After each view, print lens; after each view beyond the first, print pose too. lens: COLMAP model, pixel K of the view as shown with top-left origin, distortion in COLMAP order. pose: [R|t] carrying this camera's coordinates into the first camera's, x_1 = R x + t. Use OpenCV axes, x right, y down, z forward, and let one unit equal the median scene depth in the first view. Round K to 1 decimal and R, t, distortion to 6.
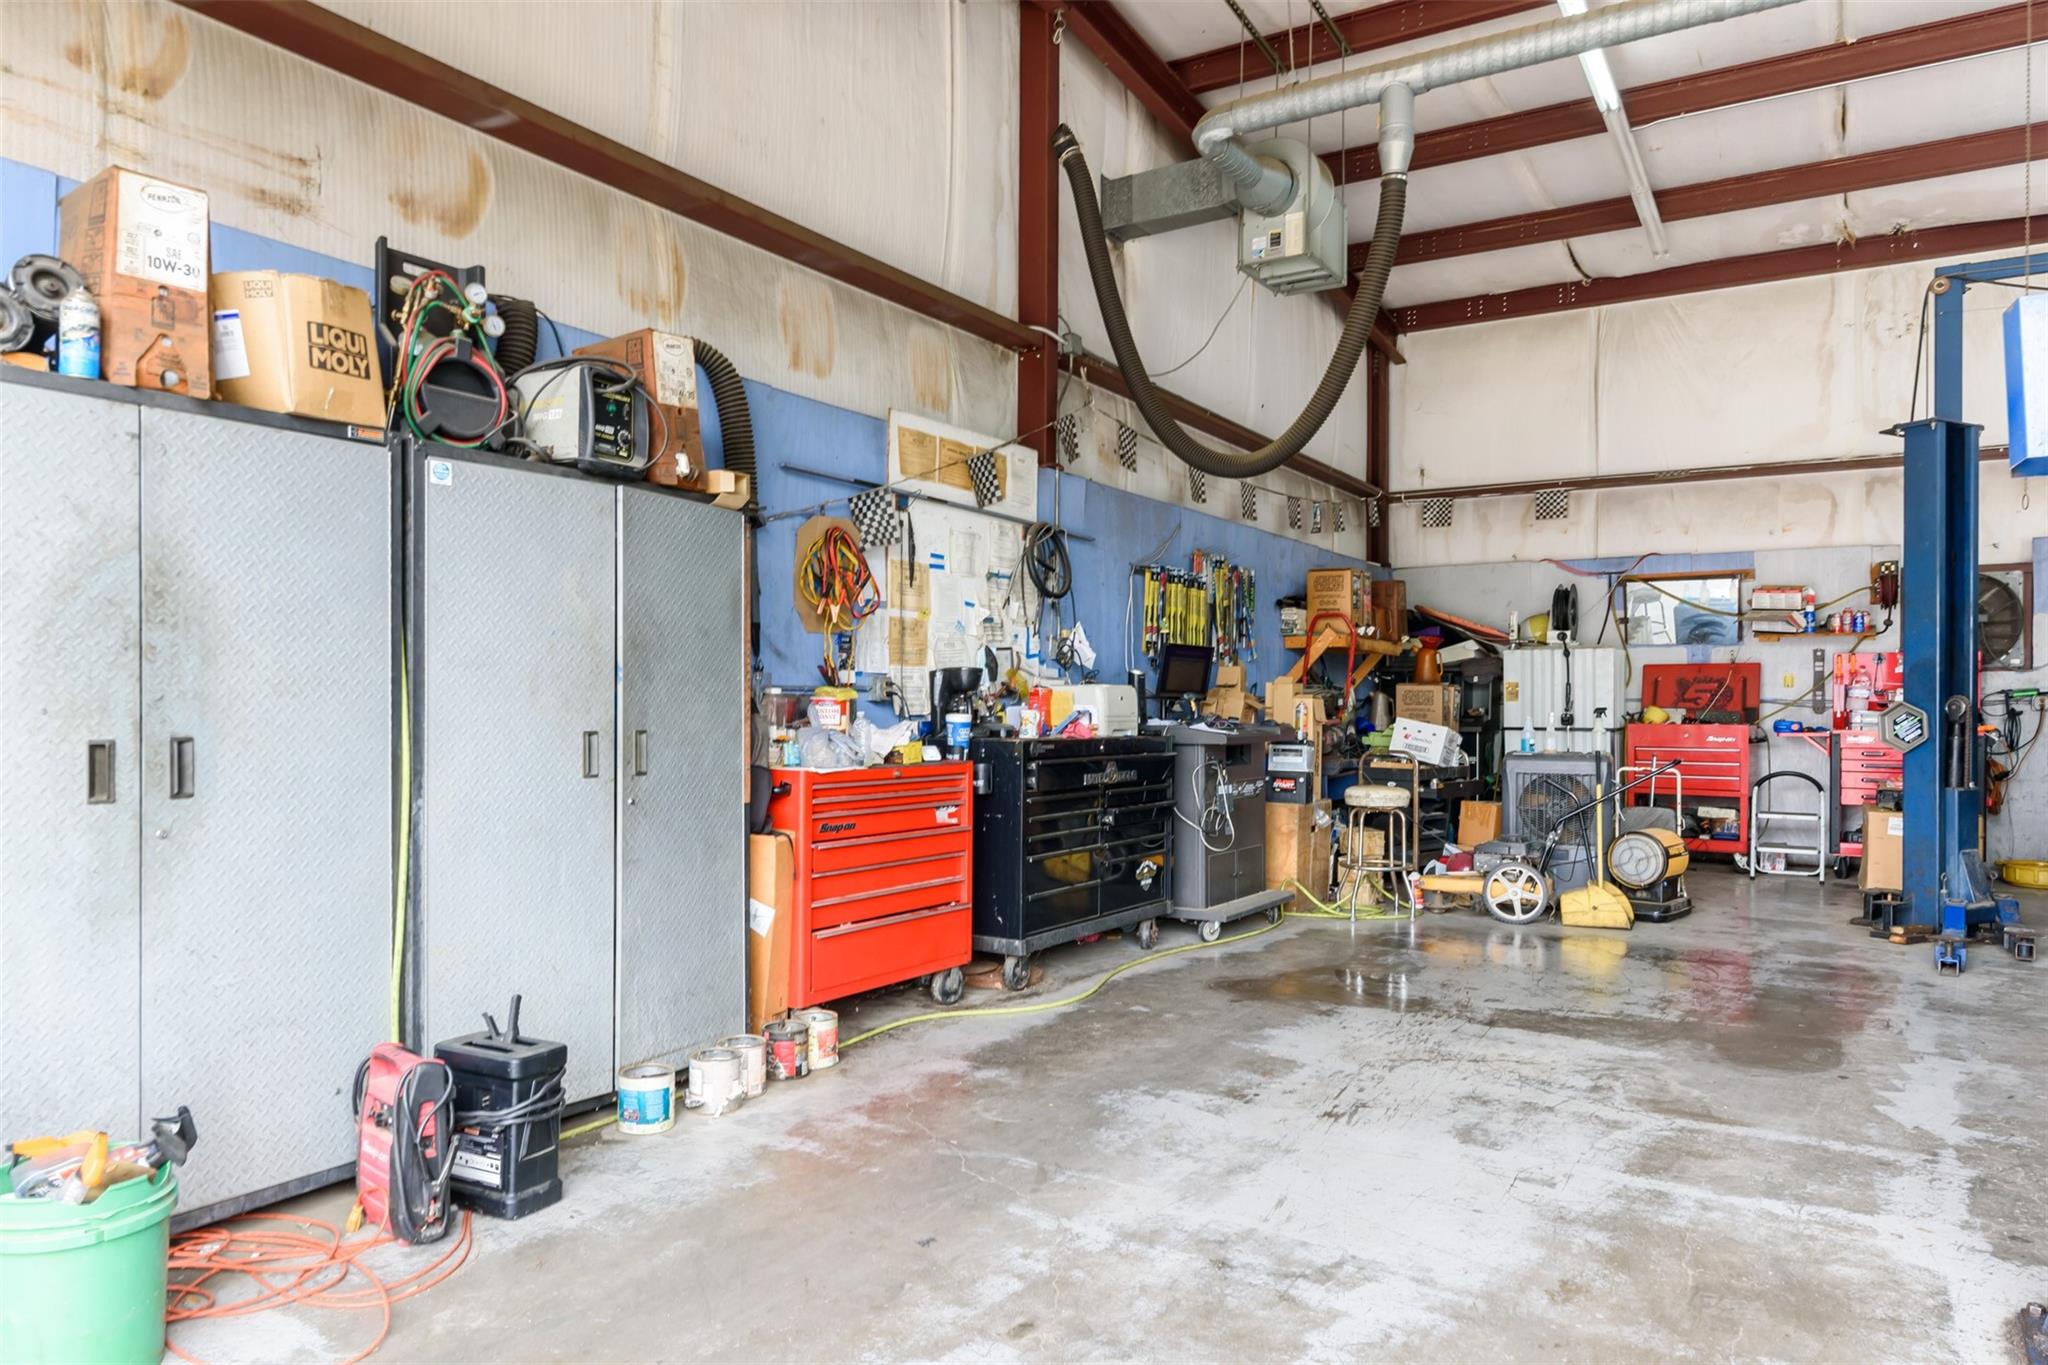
lens RADIAL K [[1358.6, 0, 1024.0], [0, 1358.6, 682.5], [0, 0, 1]] dist [-0.001170, -0.000482]
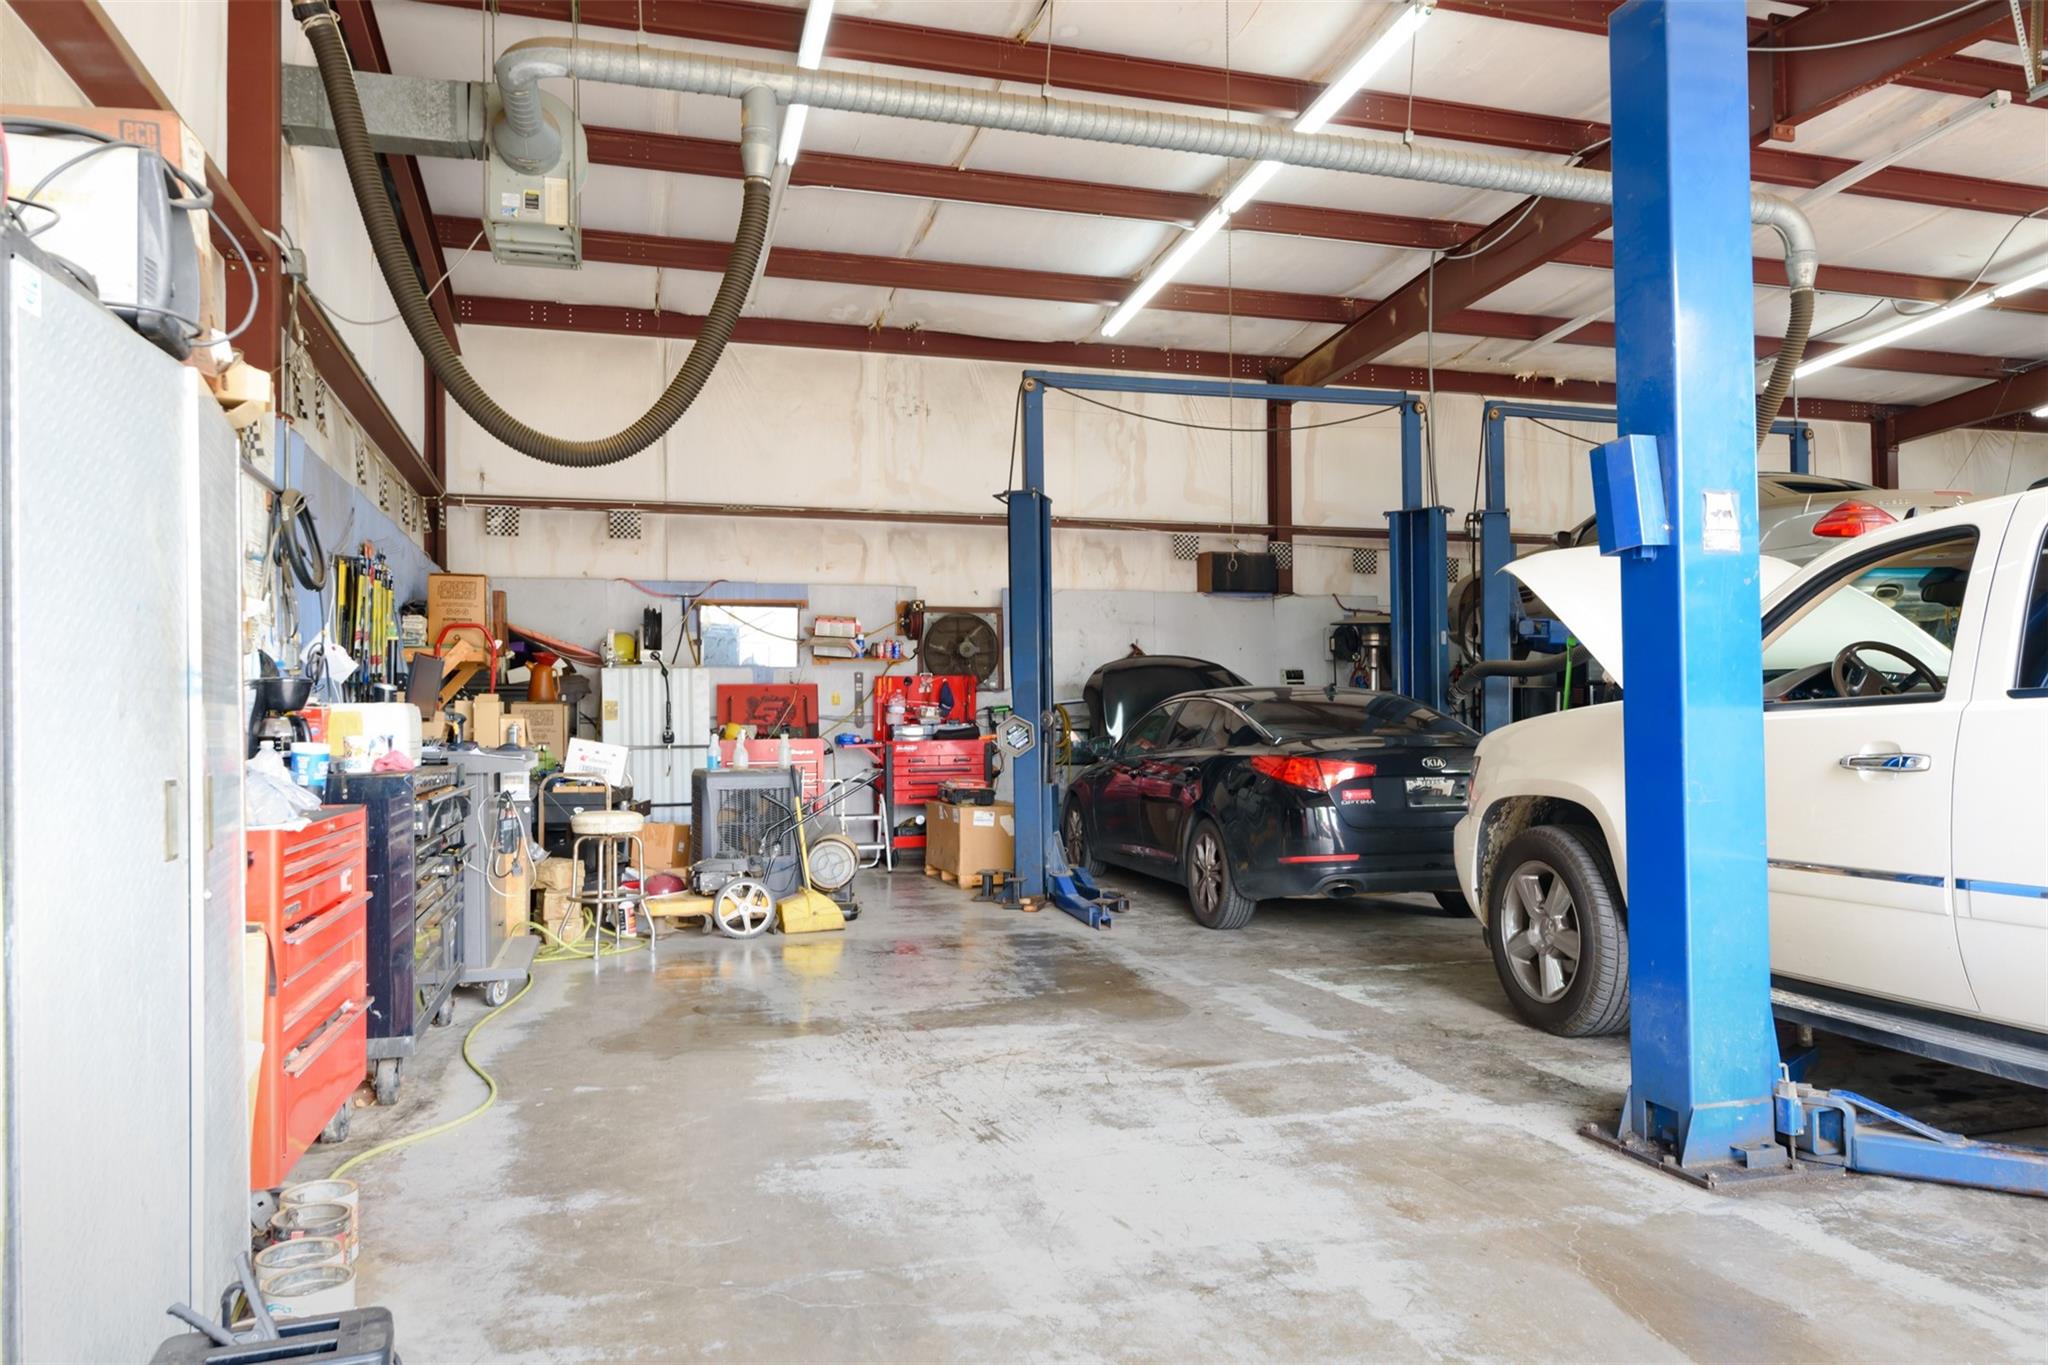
lens RADIAL K [[1358.6, 0, 1024.0], [0, 1358.6, 682.5], [0, 0, 1]] dist [-0.001170, -0.000482]
pose [[0.654135, 0.009895, 0.756313, -0.303121], [0.001610, 0.999894, -0.014475, 0.001878], [-0.756376, 0.010686, 0.654049, 0.200255]]
